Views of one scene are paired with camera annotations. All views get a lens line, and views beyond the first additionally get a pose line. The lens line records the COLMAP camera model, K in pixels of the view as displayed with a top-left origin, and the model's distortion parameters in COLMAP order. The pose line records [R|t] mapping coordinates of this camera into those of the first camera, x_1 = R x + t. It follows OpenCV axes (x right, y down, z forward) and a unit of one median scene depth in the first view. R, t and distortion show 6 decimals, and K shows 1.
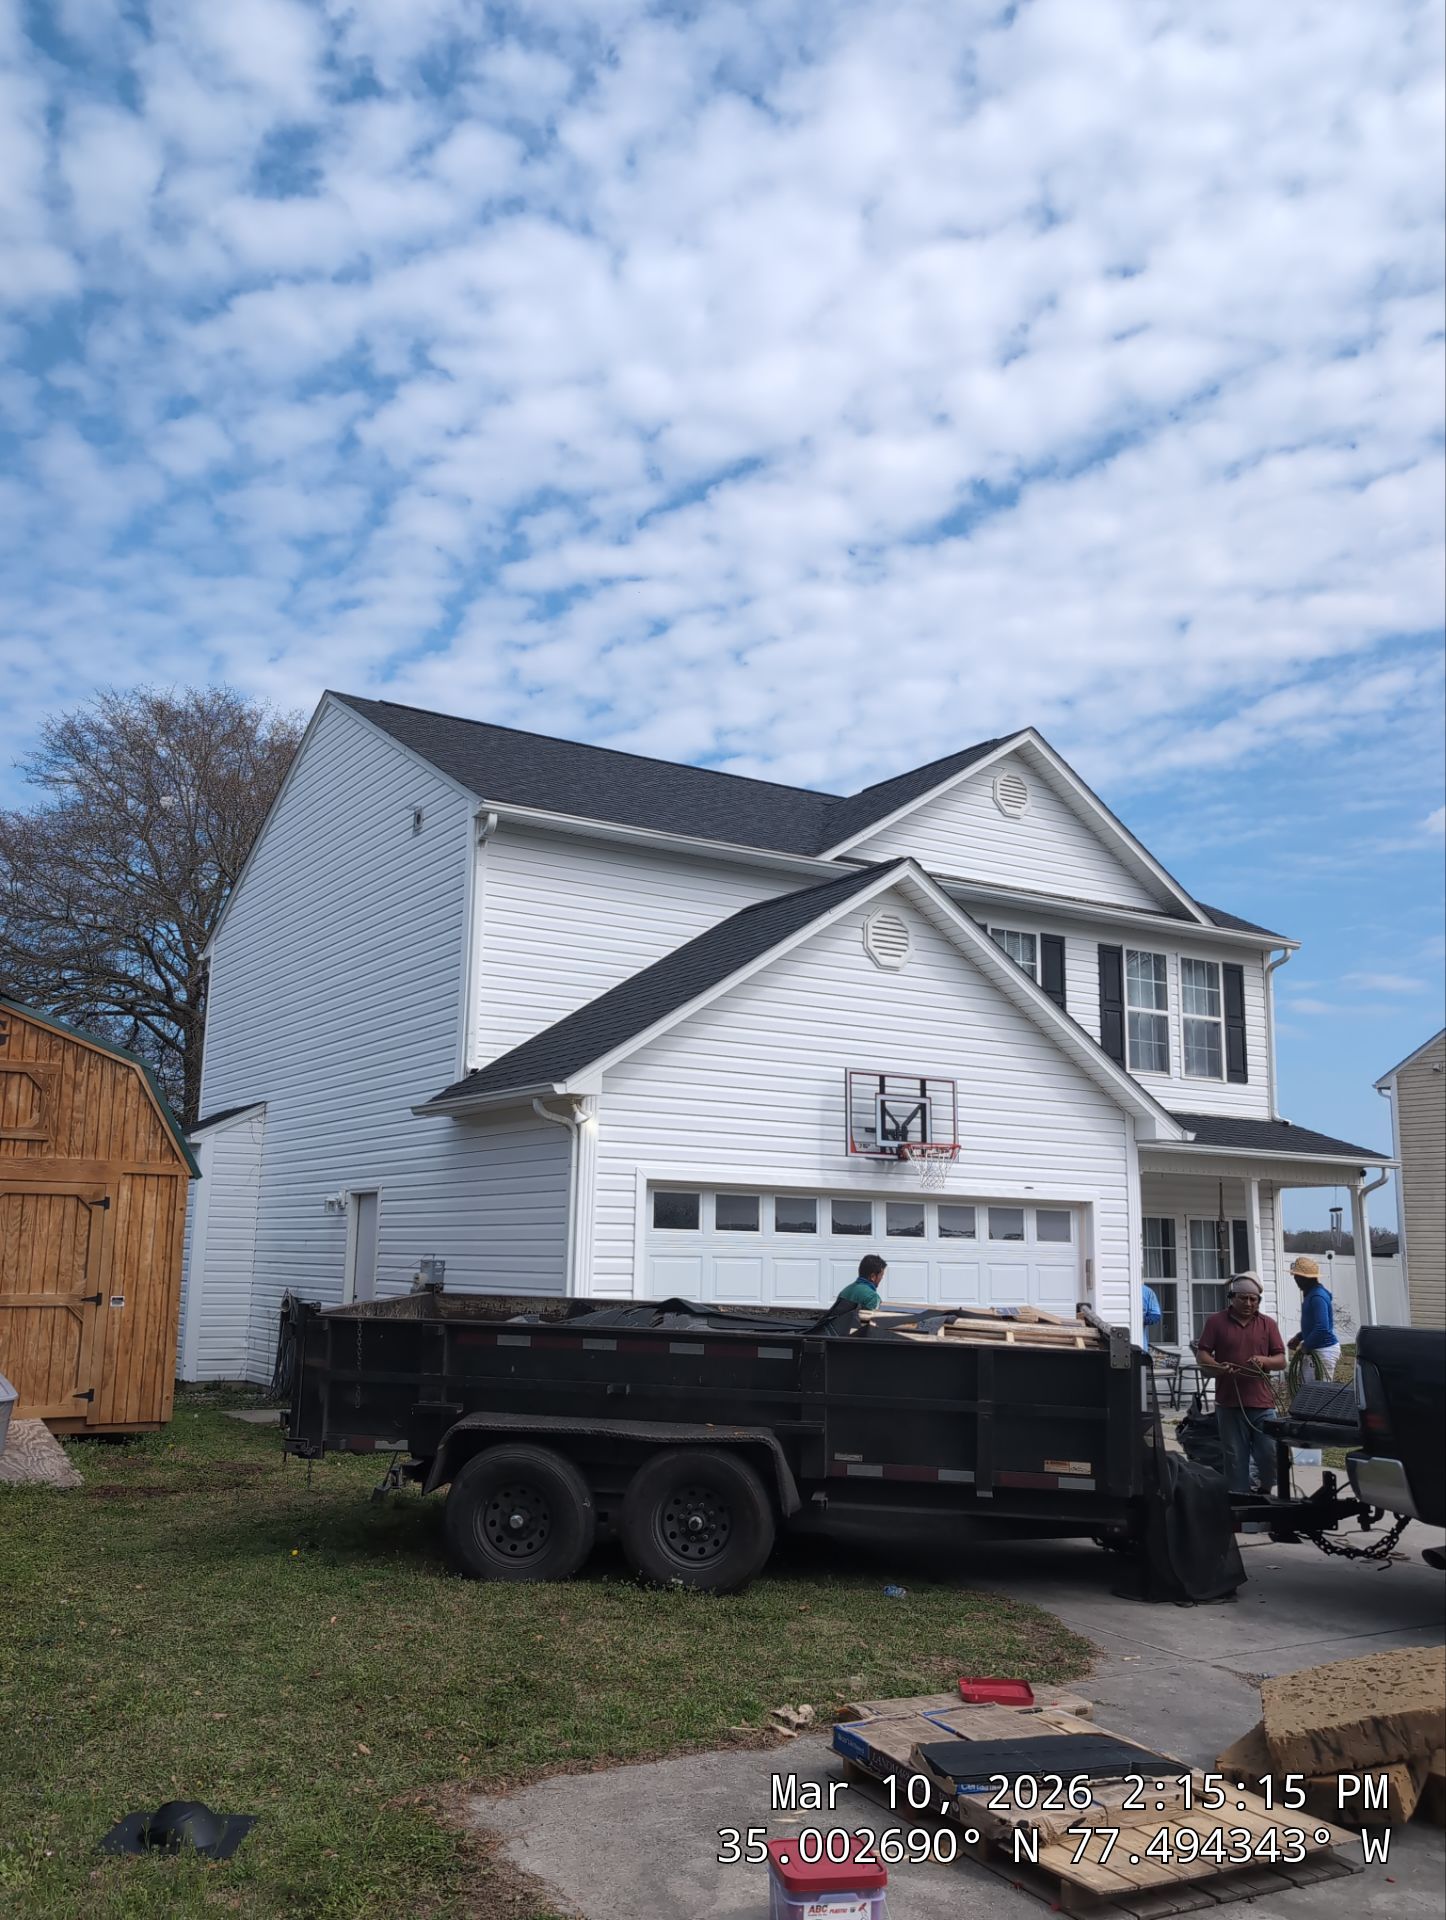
lens RADIAL K [[1621.5, 0, 720.8], [0, 1621.5, 948.7], [0, 0, 1]] dist [0.059503, -0.059930]
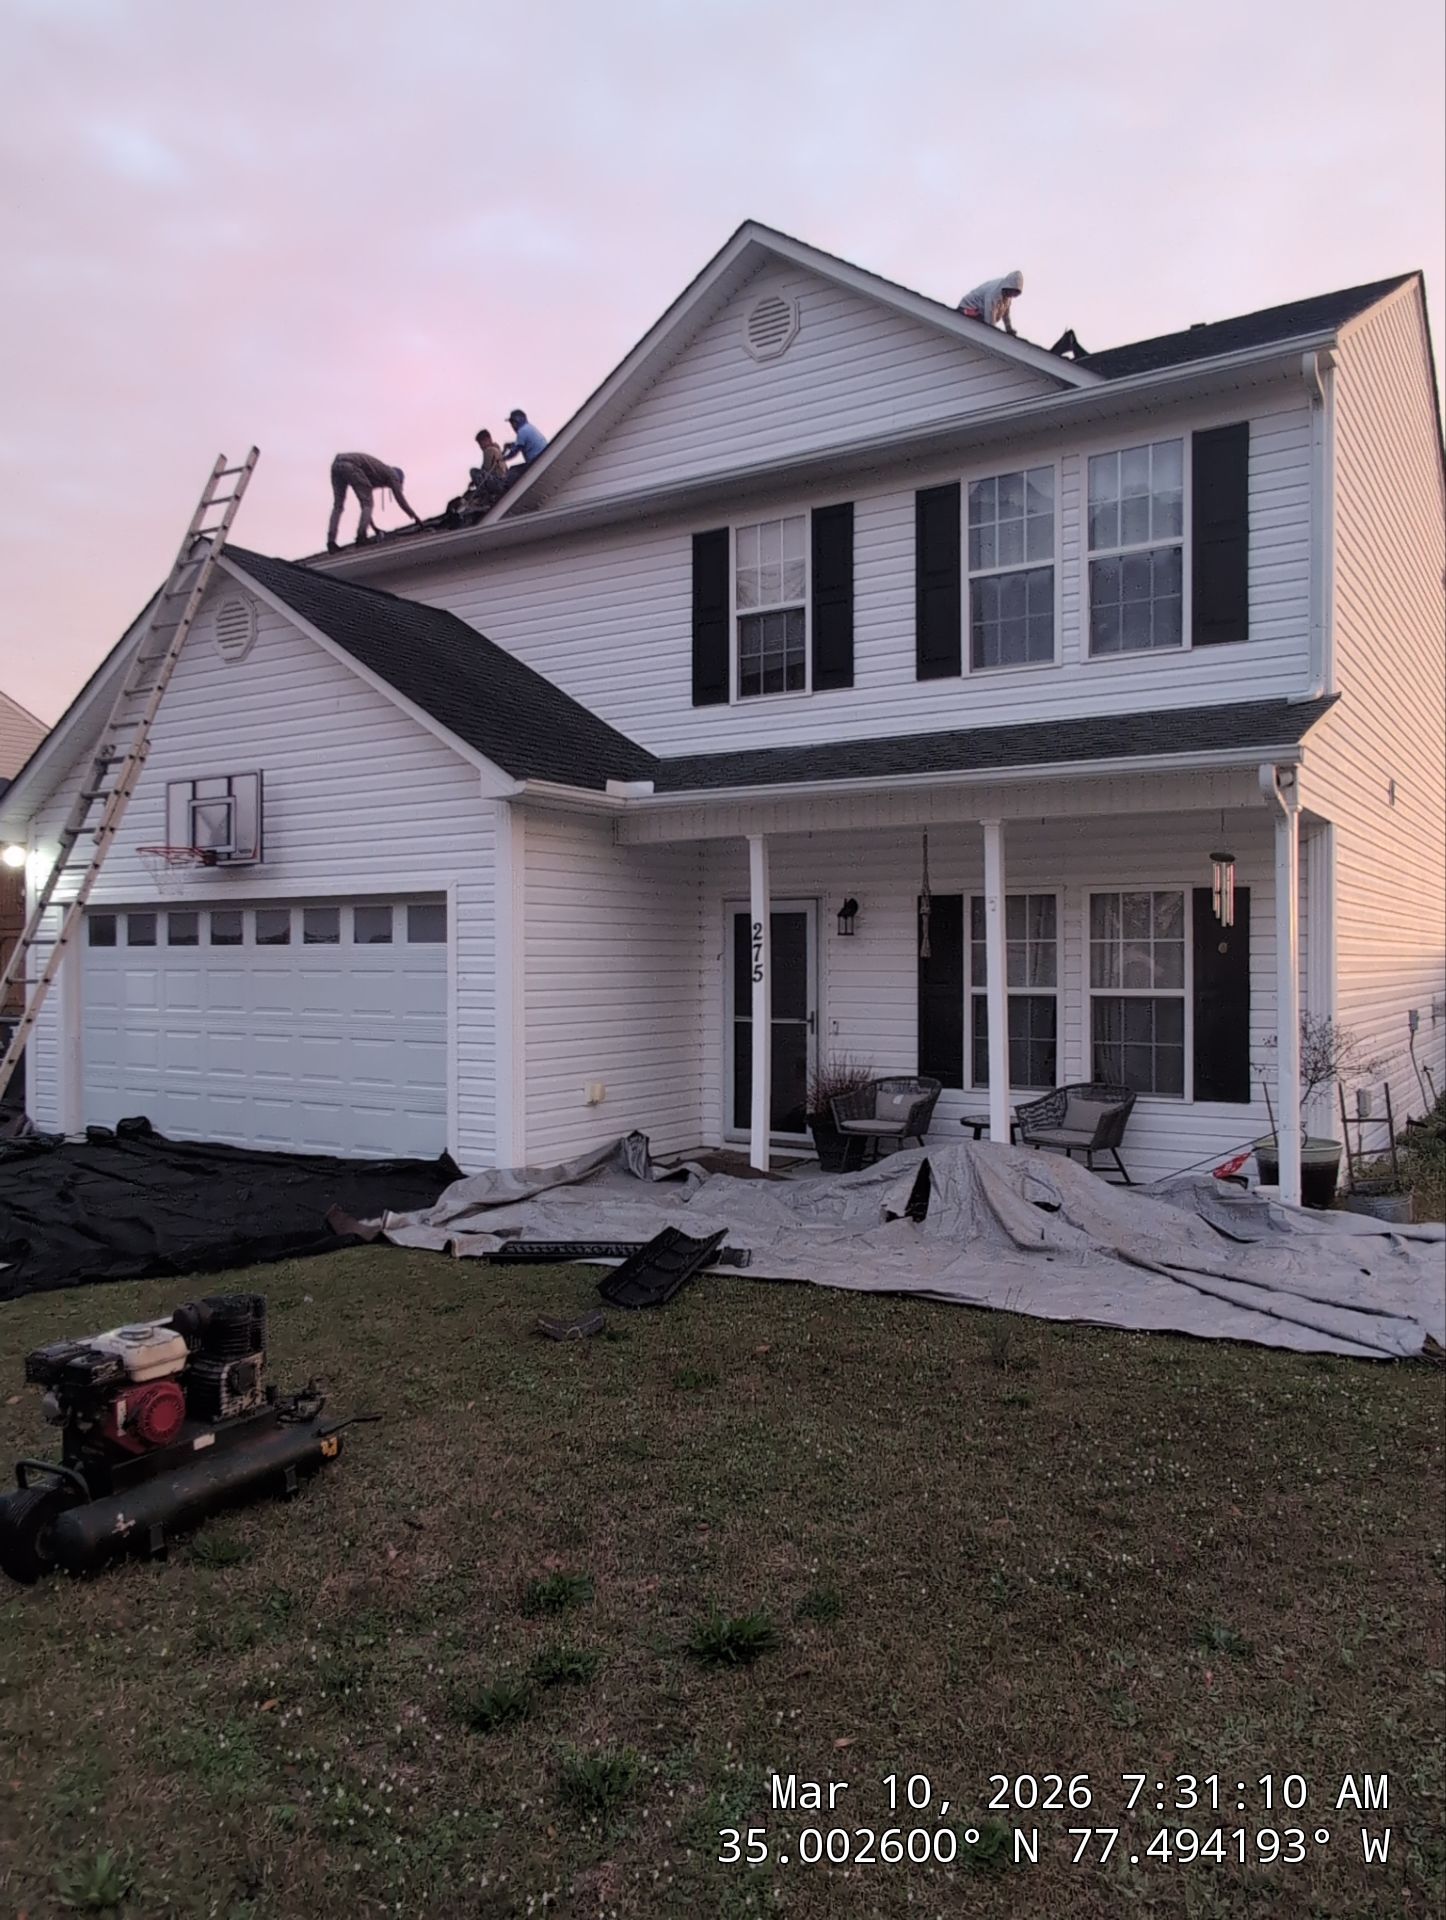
lens RADIAL K [[1384.7, 0, 736.9], [0, 1384.7, 953.9], [0, 0, 1]] dist [-0.007430, 0.005512]
pose [[0.434942, -0.028200, -0.900017, 0.961131], [0.177247, 0.982636, 0.054868, 0.188924], [0.882841, -0.183390, 0.432388, 0.904495]]
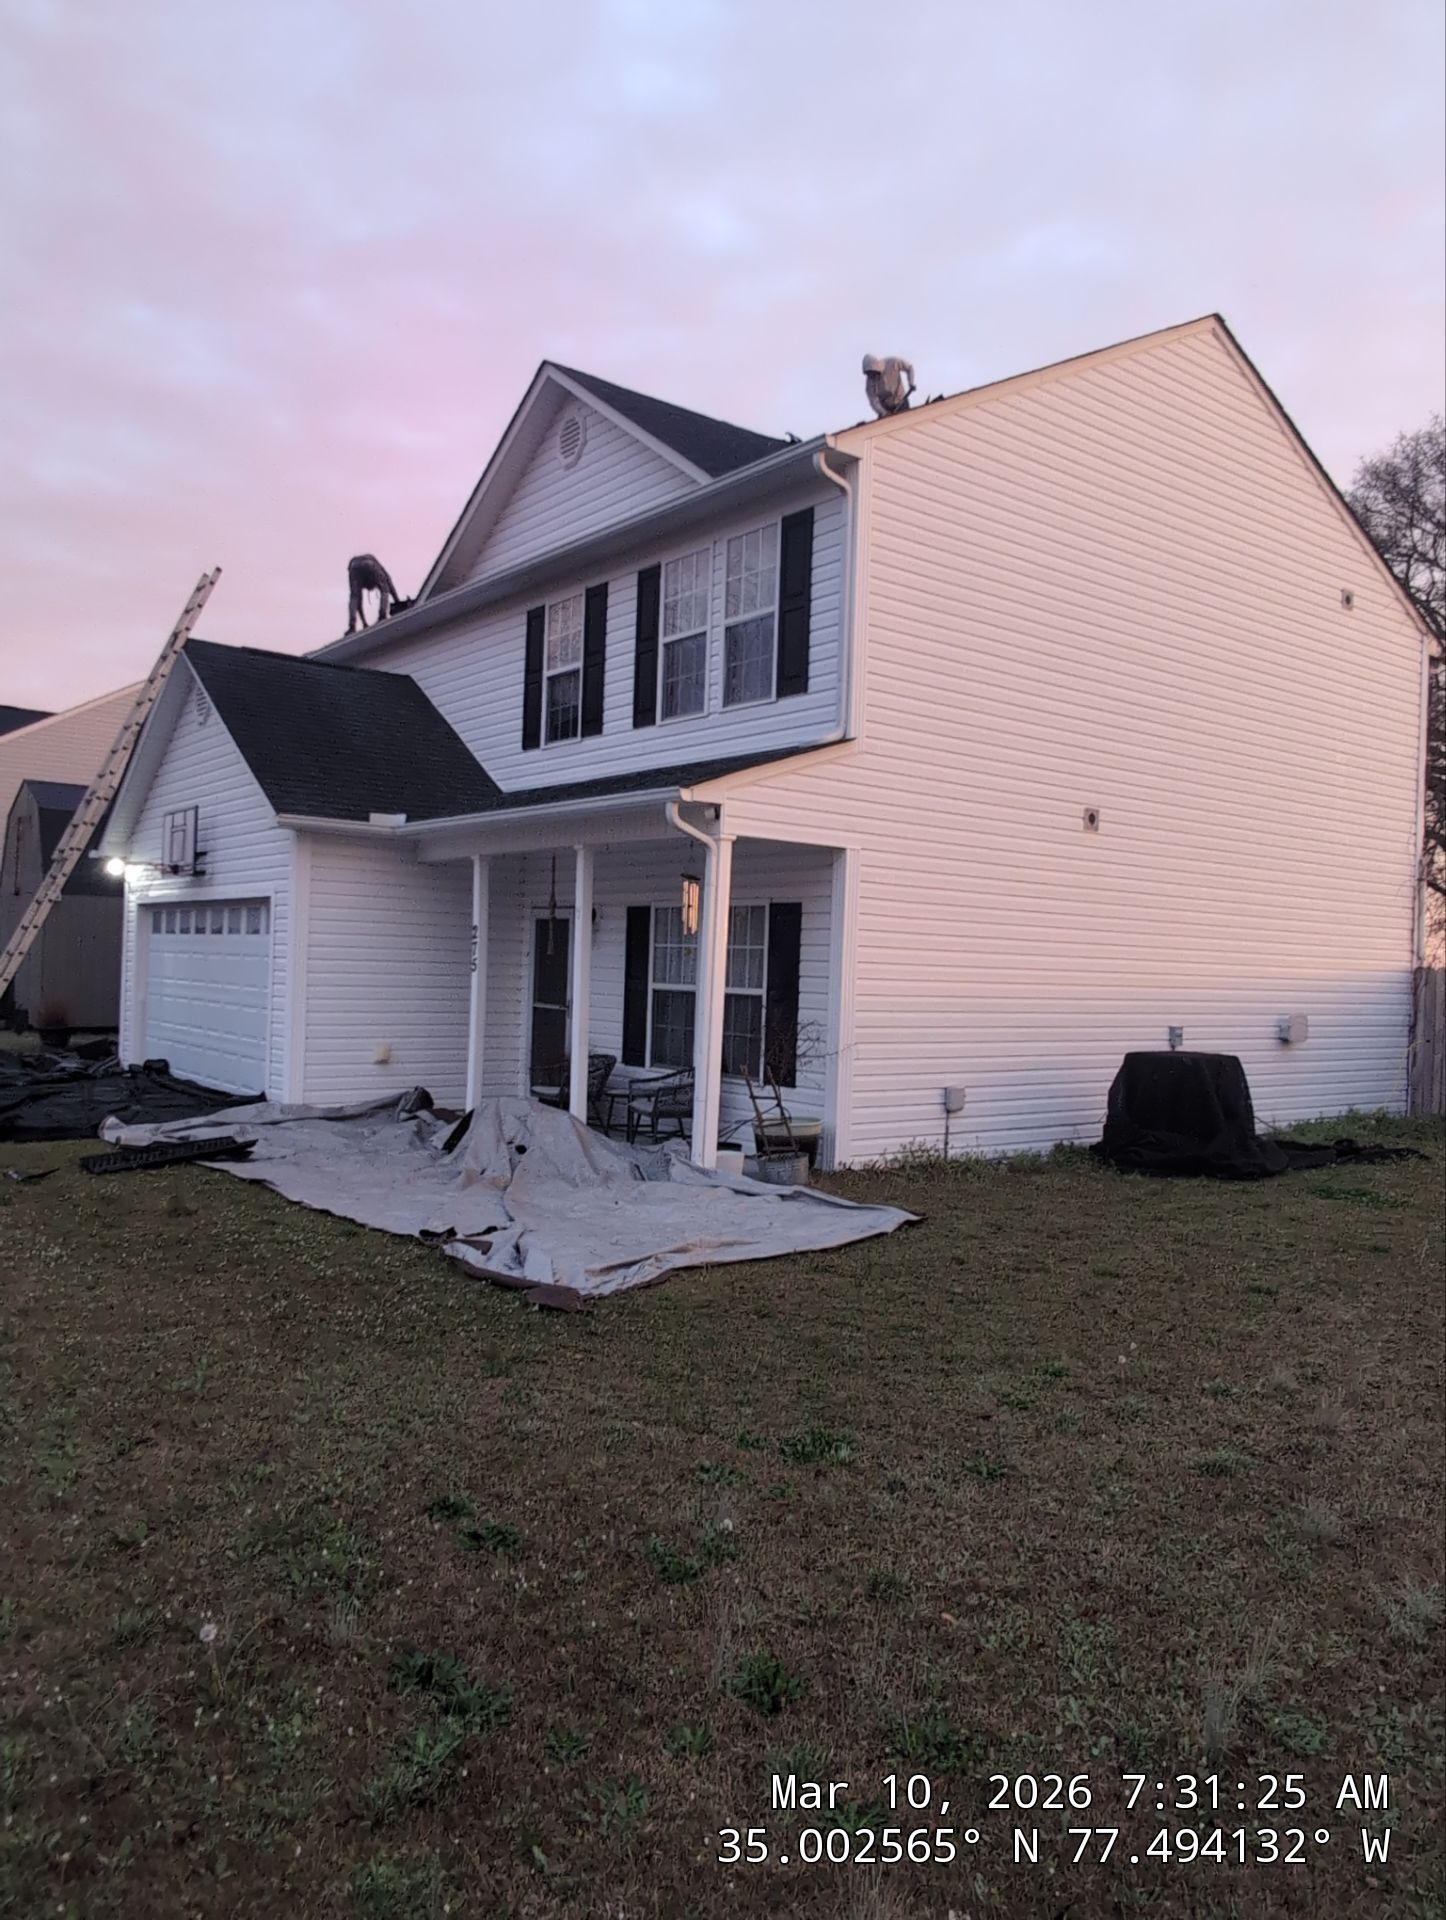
lens RADIAL K [[1384.7, 0, 738.1], [0, 1384.7, 943.3], [0, 0, 1]] dist [-0.007430, 0.005512]
pose [[0.111998, -0.035469, -0.993075, 1.243636], [0.153857, 0.987930, -0.017933, 0.269670], [0.981725, -0.150783, 0.116103, 1.292269]]
